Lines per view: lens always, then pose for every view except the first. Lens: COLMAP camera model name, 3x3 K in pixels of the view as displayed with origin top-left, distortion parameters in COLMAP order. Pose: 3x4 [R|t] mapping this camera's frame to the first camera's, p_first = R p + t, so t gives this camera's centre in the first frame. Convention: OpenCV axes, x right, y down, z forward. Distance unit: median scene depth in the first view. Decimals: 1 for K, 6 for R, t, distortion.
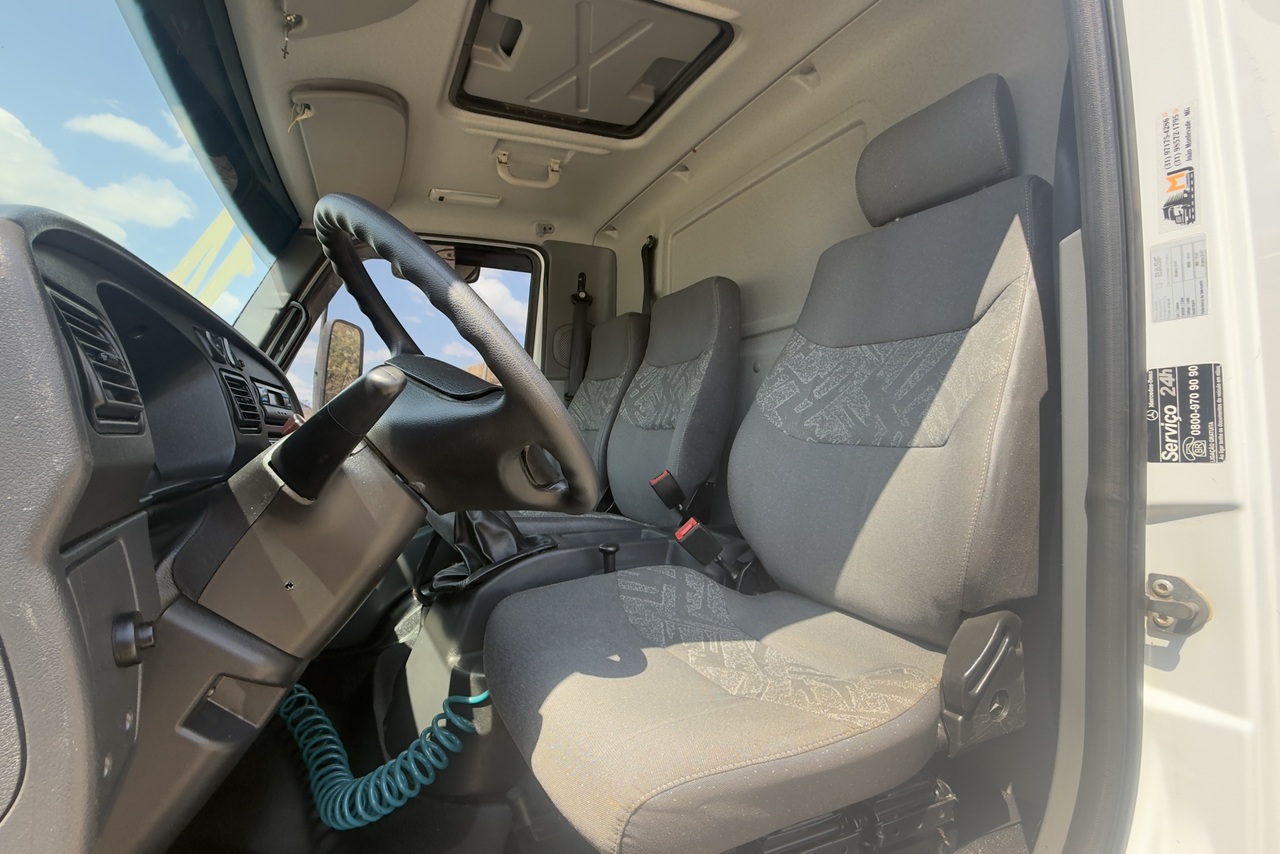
lens RADIAL K [[602.8, 0, 641.9], [0, 602.8, 432.2], [0, 0, 1]] dist [-0.000282, 0.001189]
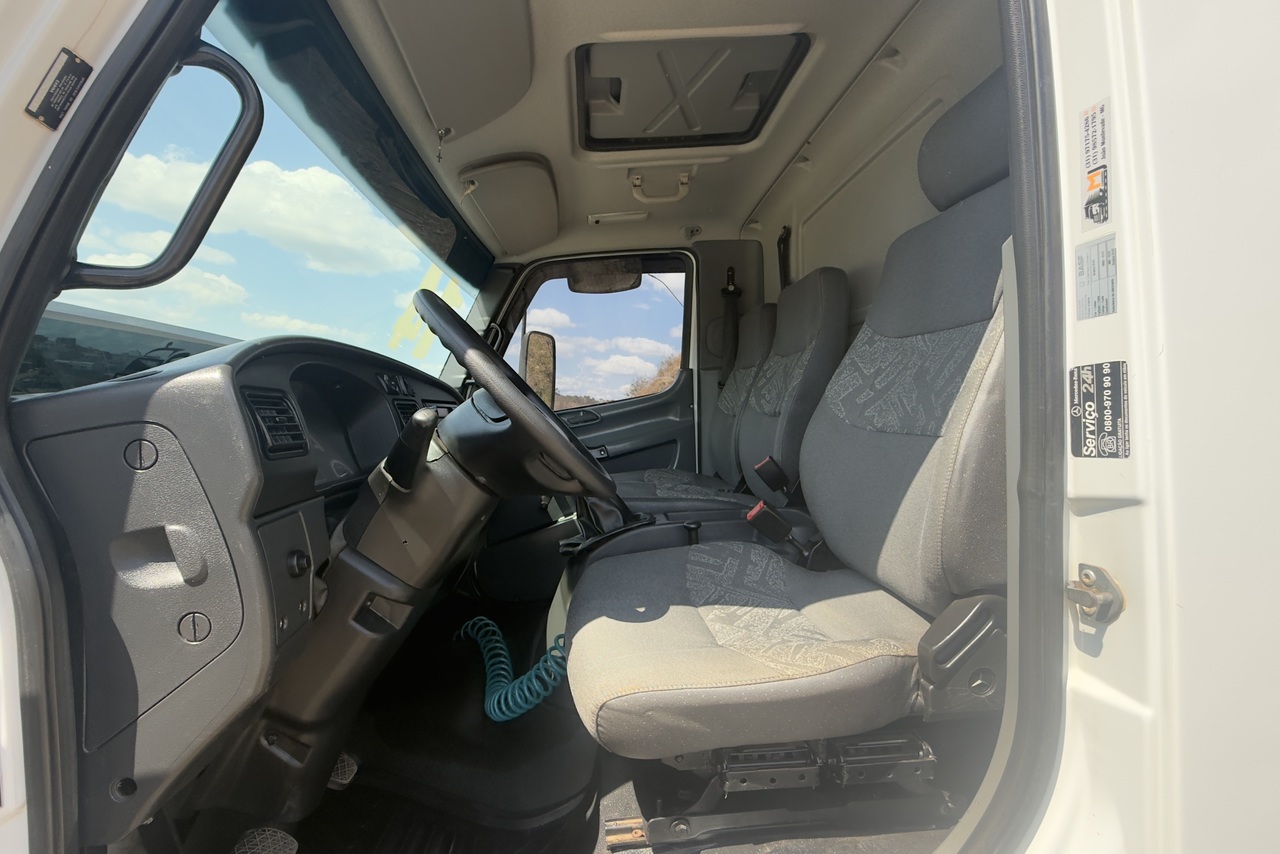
lens RADIAL K [[602.8, 0, 641.9], [0, 602.8, 432.2], [0, 0, 1]] dist [-0.000282, 0.001189]
pose [[0.932541, -0.027177, -0.360040, 0.396326], [0.041094, 0.998673, 0.031053, -0.041798], [0.358718, -0.043754, 0.932420, -0.173954]]
